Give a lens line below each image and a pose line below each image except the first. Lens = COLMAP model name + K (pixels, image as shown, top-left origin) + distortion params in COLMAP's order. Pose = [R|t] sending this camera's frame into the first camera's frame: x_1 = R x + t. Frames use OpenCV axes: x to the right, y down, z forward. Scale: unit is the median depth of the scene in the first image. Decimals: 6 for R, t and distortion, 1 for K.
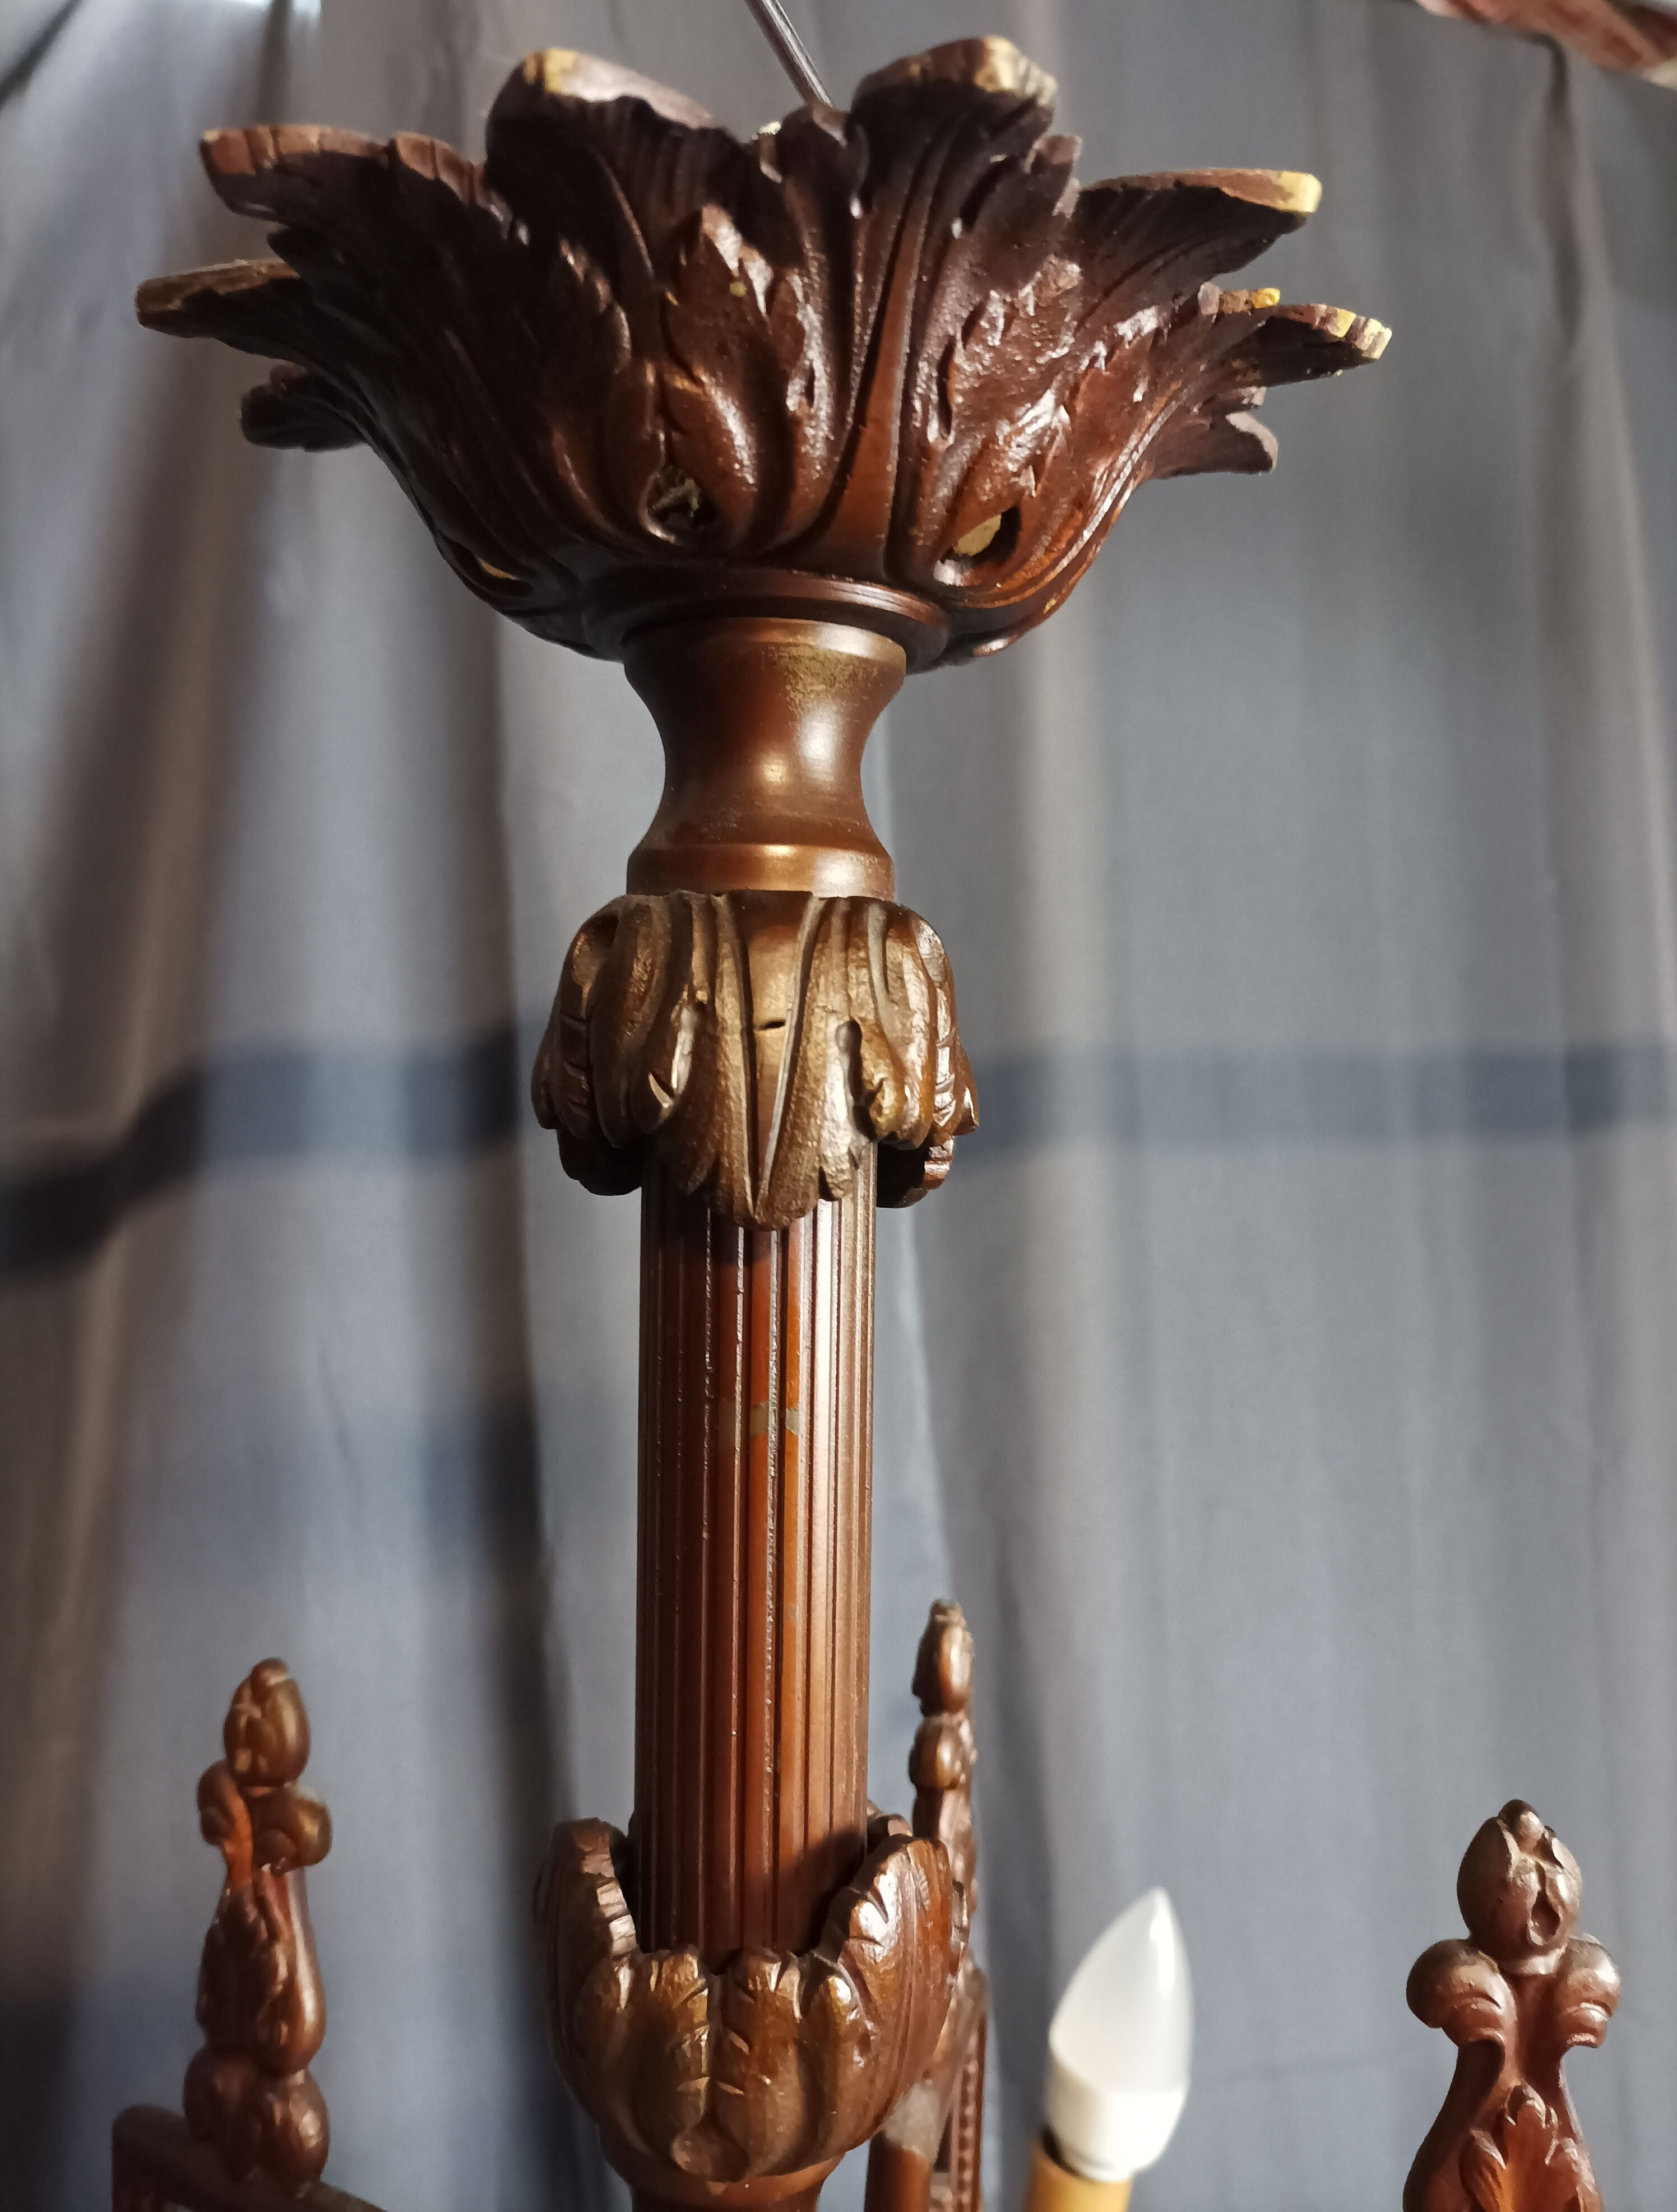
lens RADIAL K [[1680.0, 0, 841.2], [0, 1680.0, 980.6], [0, 0, 1]] dist [-0.000333, -0.000453]
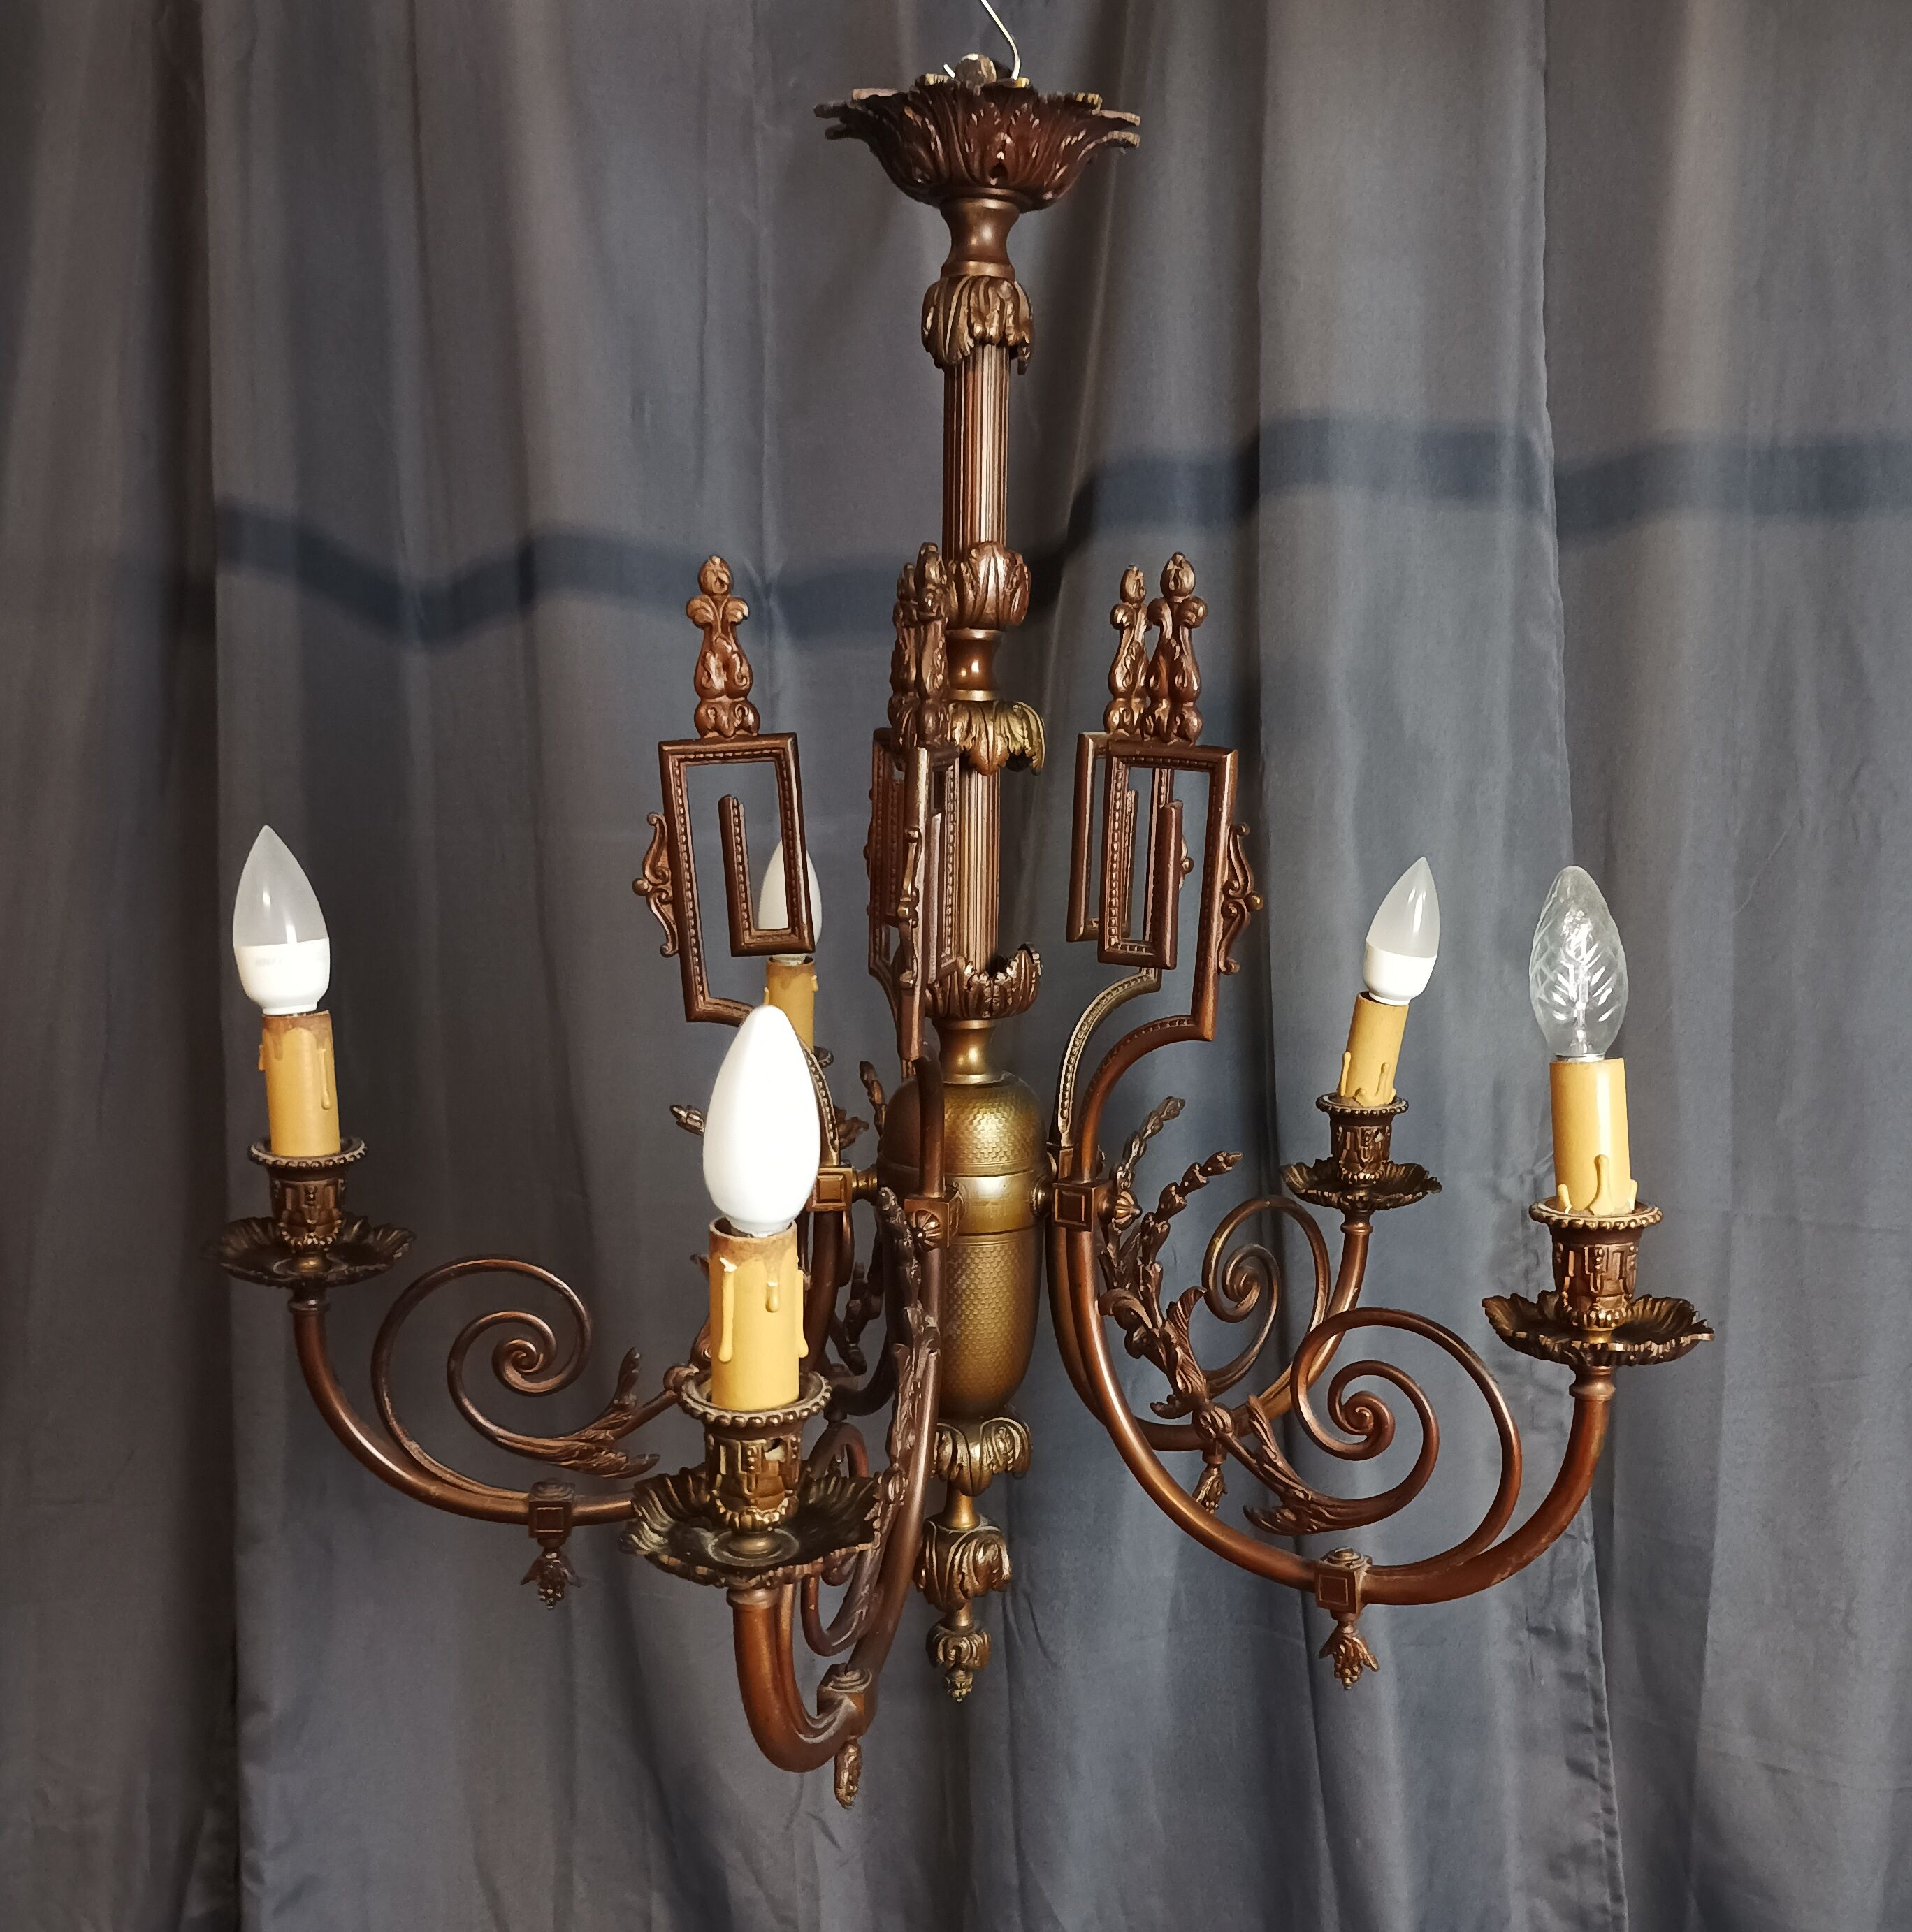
lens RADIAL K [[2159.8, 0, 952.5], [0, 2159.8, 1048.2], [0, 0, 1]] dist [0.056096, -0.128606]
pose [[0.826360, 0.105256, -0.553218, 2.867977], [0.003083, 0.981517, 0.191350, 0.733038], [0.563134, -0.159830, 0.810762, -3.311113]]
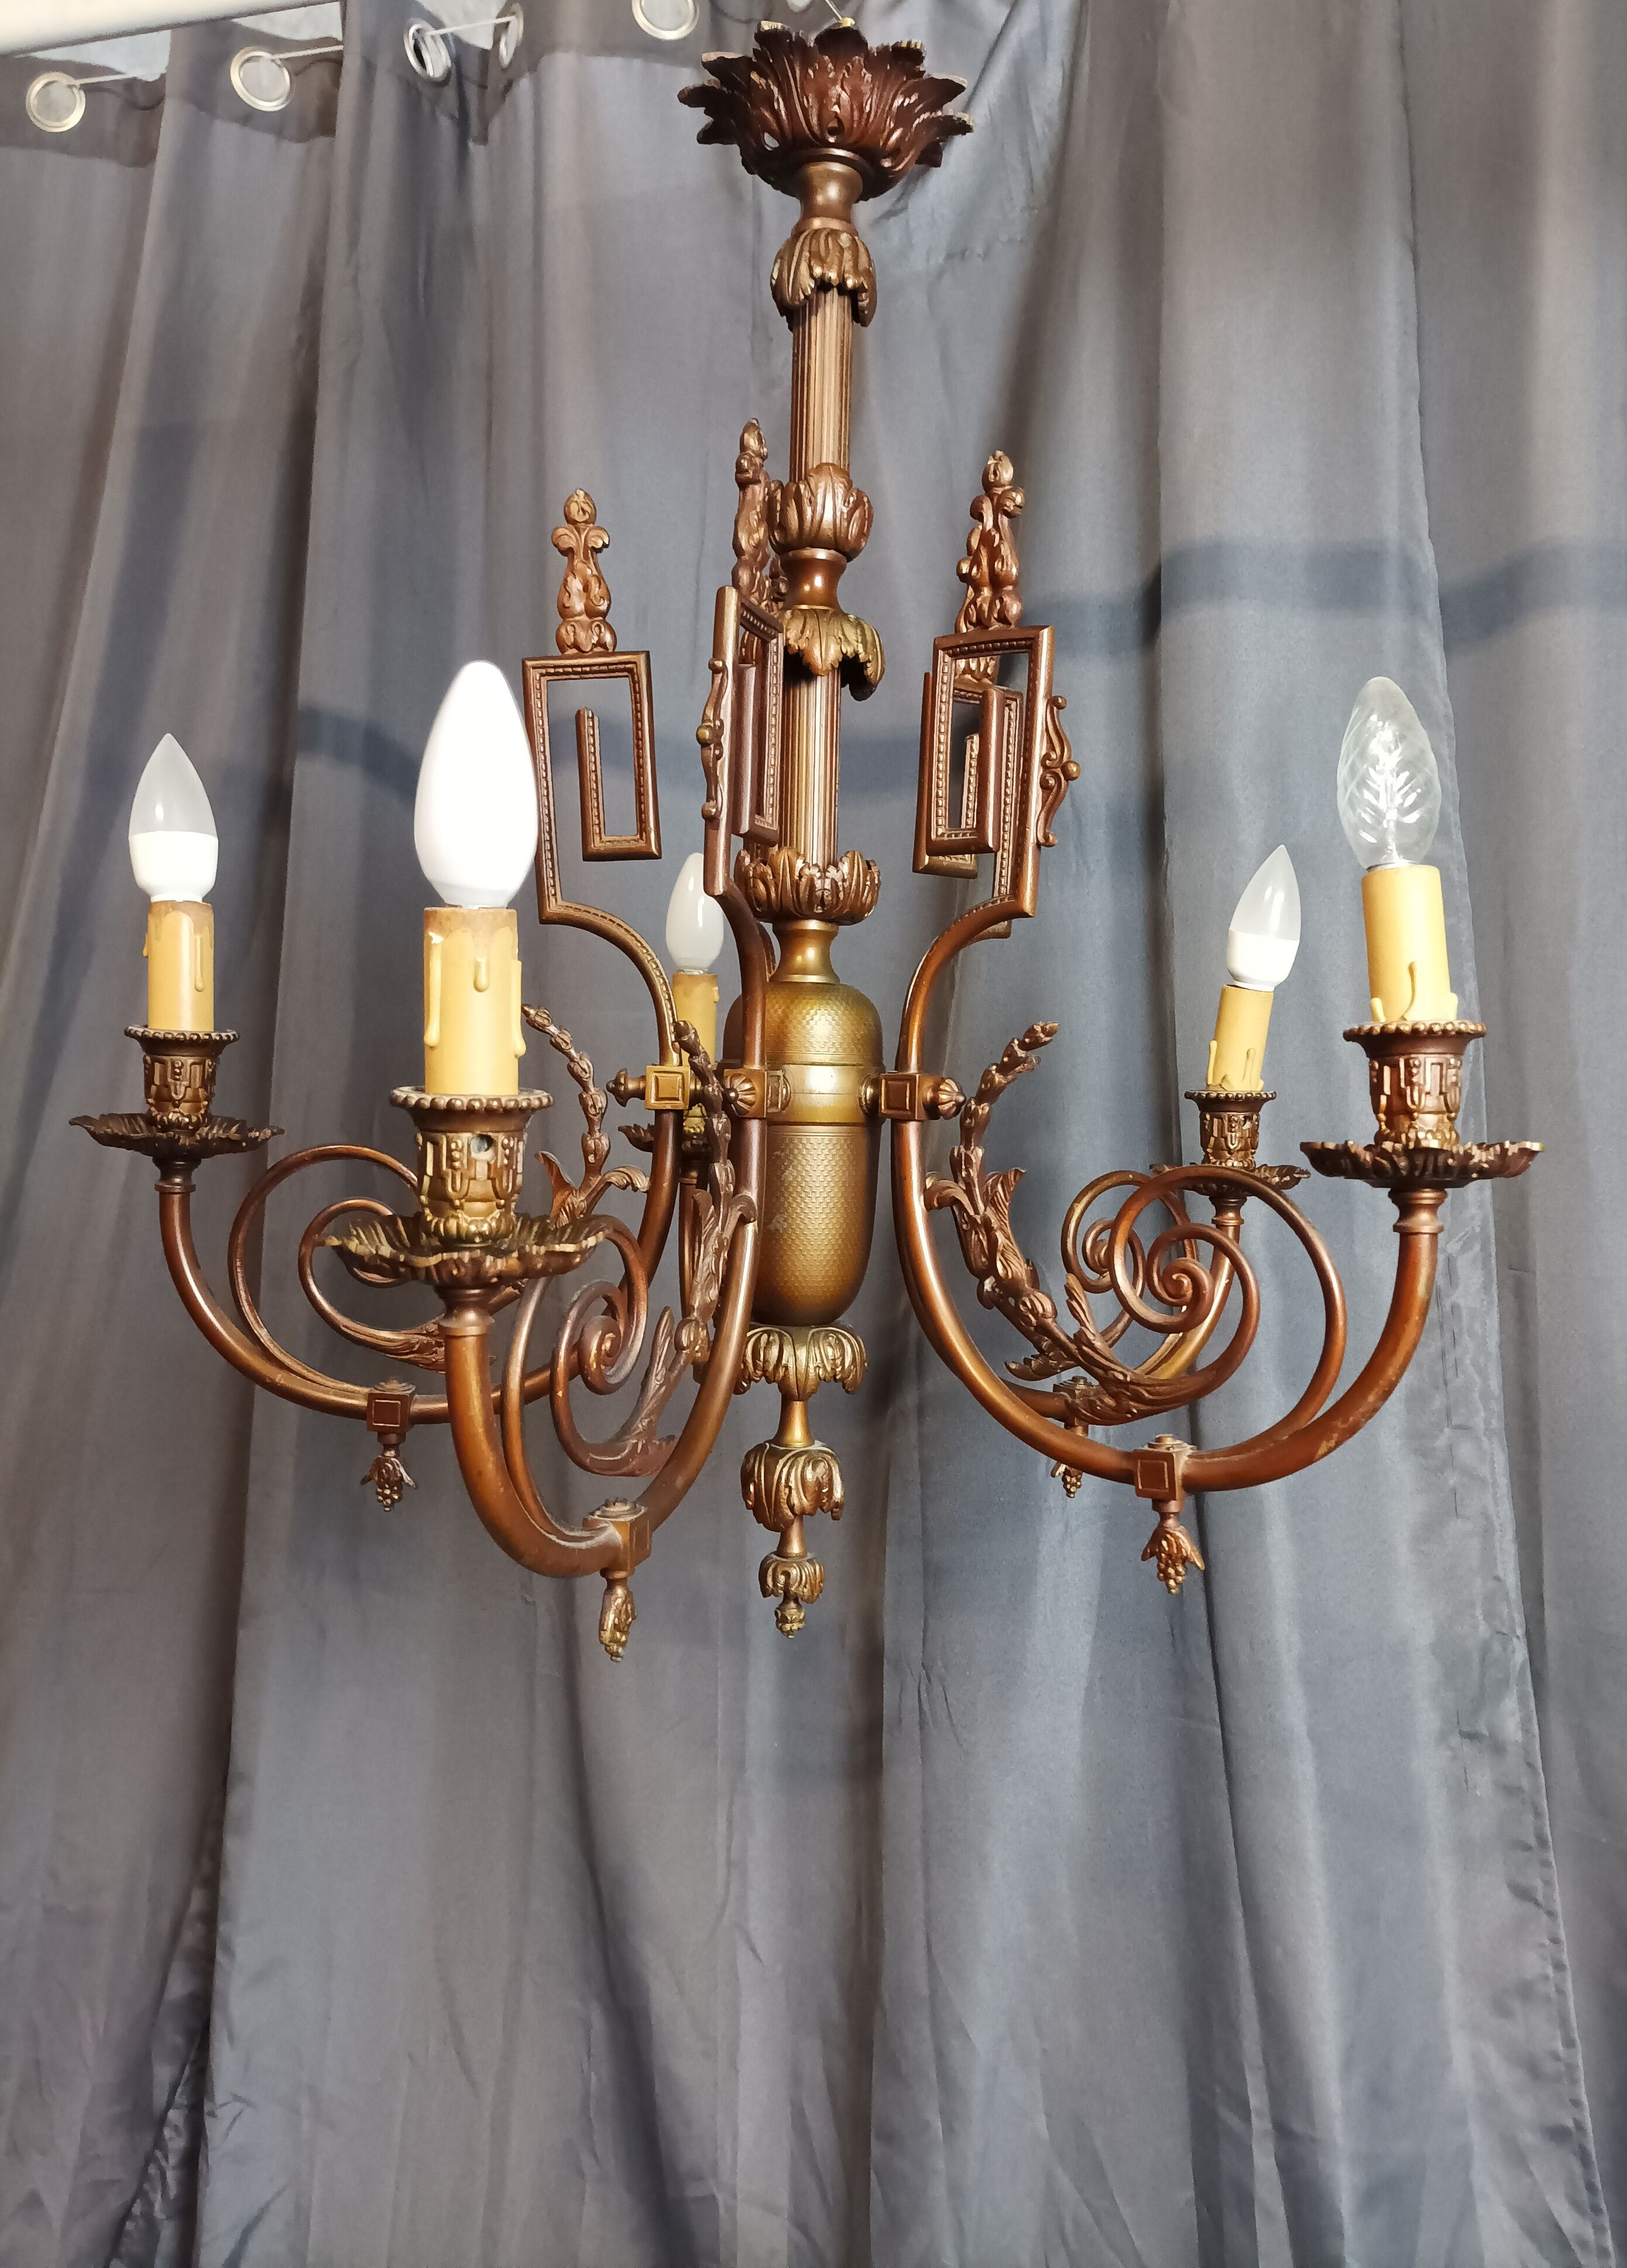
lens RADIAL K [[1811.6, 0, 777.2], [0, 1811.6, 1065.6], [0, 0, 1]] dist [0.035385, -0.009693]
pose [[0.738847, 0.007420, -0.673833, 2.996732], [-0.008846, 0.999960, 0.001311, 2.032098], [0.673816, 0.004992, 0.738883, -2.413674]]
